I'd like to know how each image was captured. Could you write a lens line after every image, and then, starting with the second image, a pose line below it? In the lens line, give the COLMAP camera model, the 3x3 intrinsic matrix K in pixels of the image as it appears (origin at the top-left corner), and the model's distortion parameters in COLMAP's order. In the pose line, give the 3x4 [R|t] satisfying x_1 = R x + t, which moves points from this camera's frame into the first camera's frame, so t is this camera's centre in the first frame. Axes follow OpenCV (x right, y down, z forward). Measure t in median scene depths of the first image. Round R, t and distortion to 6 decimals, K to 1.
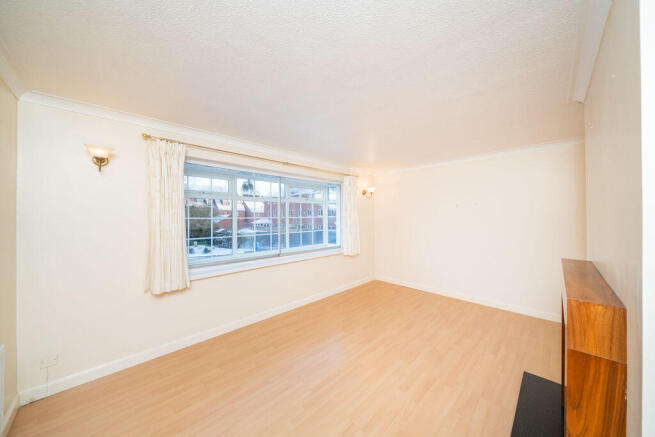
lens RADIAL K [[227.9, 0, 329.7], [0, 227.9, 217.8], [0, 0, 1]] dist [-0.000717, -0.000034]
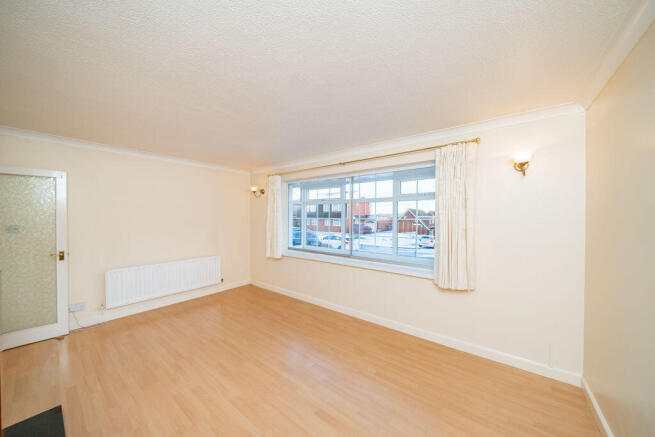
lens RADIAL K [[227.9, 0, 329.7], [0, 227.9, 217.8], [0, 0, 1]] dist [-0.000717, -0.000034]
pose [[0.129575, 0.004289, -0.991560, 0.876359], [-0.018664, 0.999824, 0.001886, -0.003376], [0.991394, 0.018262, 0.129632, 0.913021]]
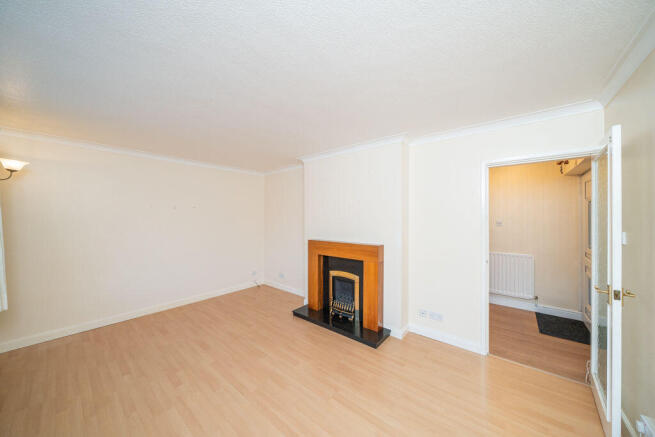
lens RADIAL K [[227.9, 0, 329.7], [0, 227.9, 217.8], [0, 0, 1]] dist [-0.000717, -0.000034]
pose [[-0.102627, 0.004339, 0.994710, -0.558787], [0.016473, 0.999861, -0.002662, 0.000902], [-0.994584, 0.016113, -0.102684, 0.597061]]
